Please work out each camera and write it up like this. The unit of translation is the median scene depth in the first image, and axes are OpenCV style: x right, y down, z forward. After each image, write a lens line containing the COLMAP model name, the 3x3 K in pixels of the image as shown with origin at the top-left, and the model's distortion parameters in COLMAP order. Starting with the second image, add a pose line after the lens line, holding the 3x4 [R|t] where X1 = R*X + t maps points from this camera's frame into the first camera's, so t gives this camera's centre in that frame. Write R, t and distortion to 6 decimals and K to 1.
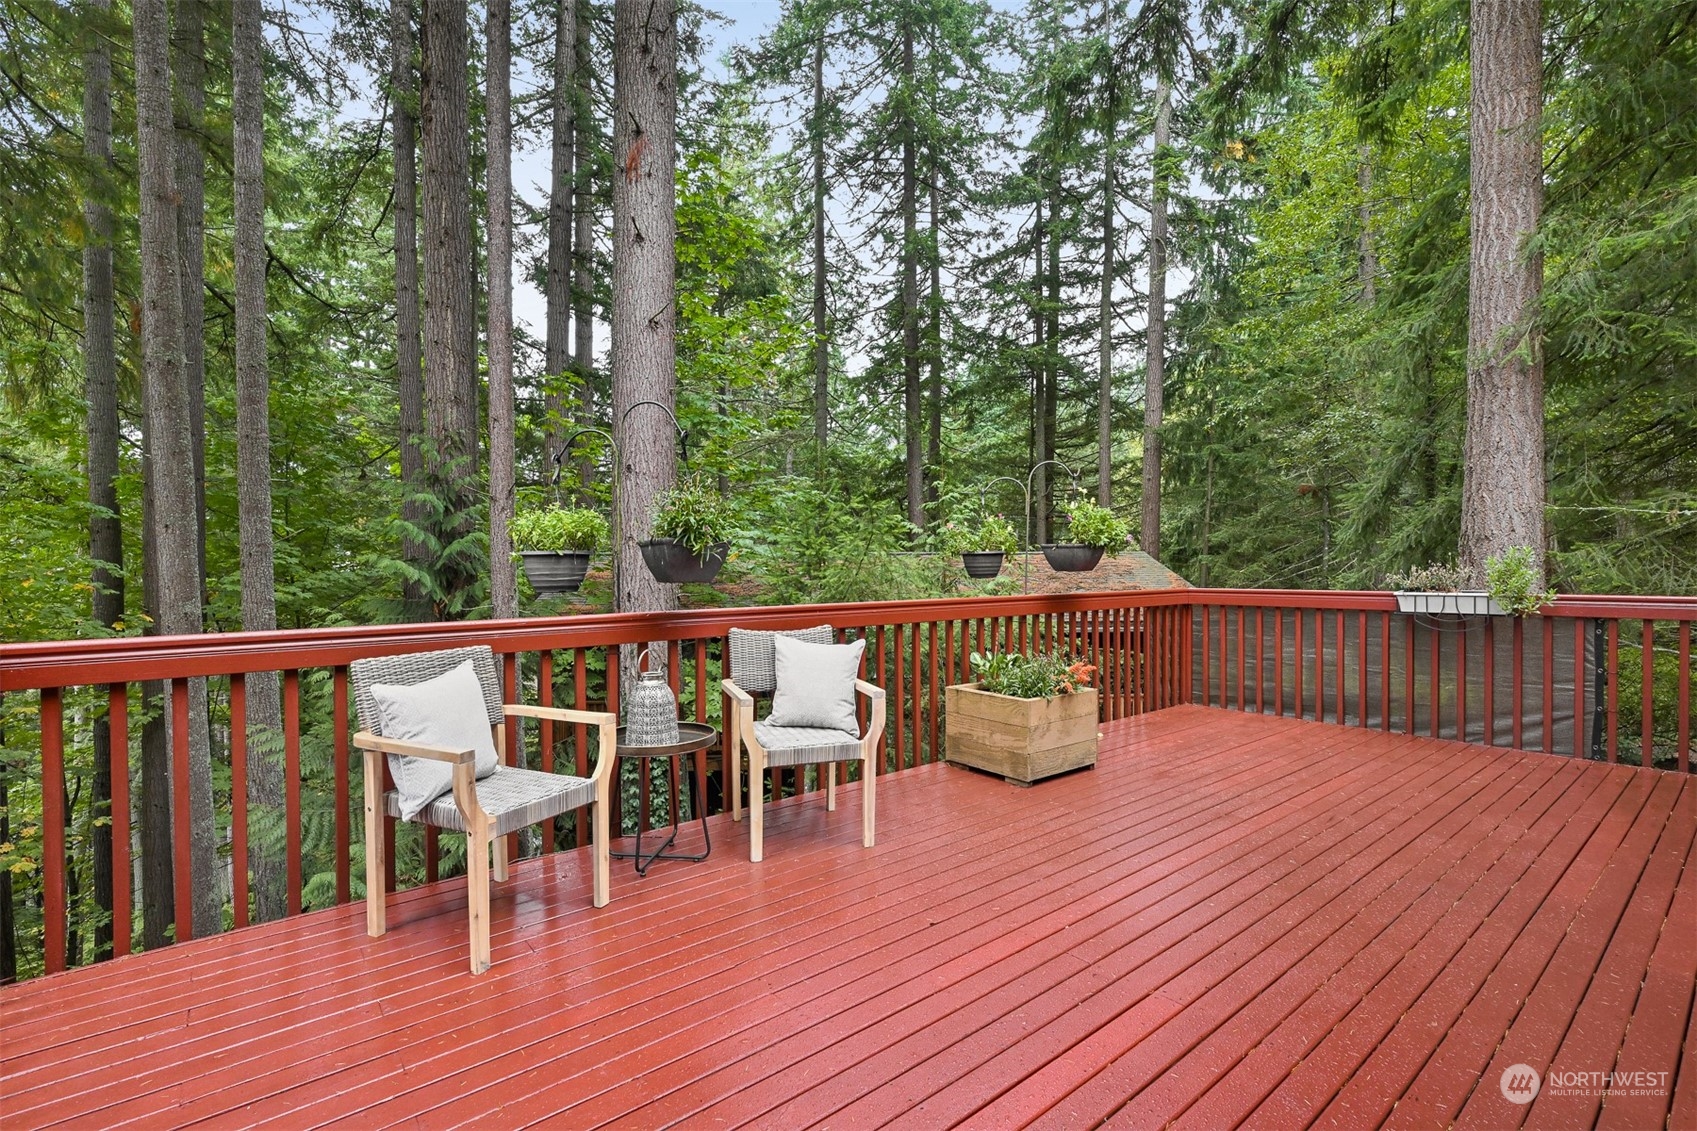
lens RADIAL K [[746.1, 0, 848.5], [0, 746.1, 565.5], [0, 0, 1]] dist [0.000274, 0.000089]
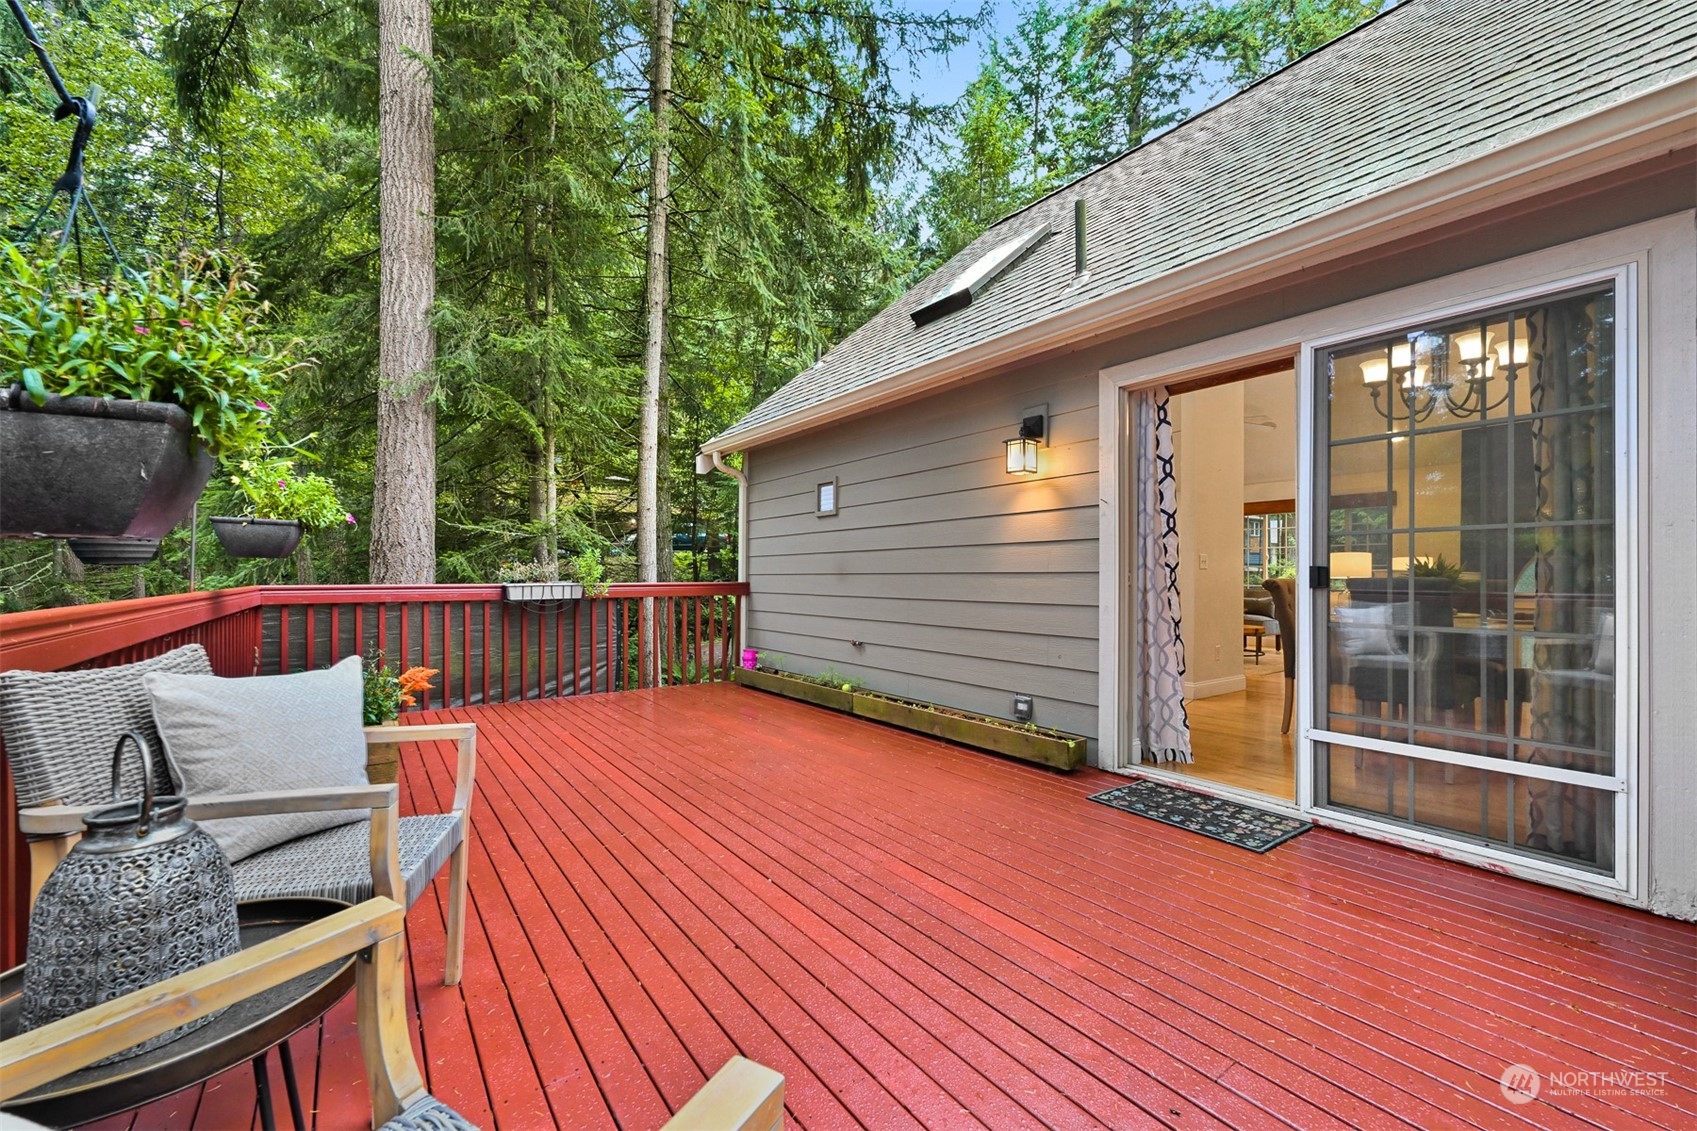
lens RADIAL K [[685.6, 0, 847.8], [0, 685.6, 572.1], [0, 0, 1]] dist [-0.006372, 0.000023]
pose [[0.046996, 0.009551, 0.998849, -0.340132], [-0.001067, 0.999954, -0.009512, 0.027776], [-0.998895, -0.000619, 0.047004, 0.422306]]
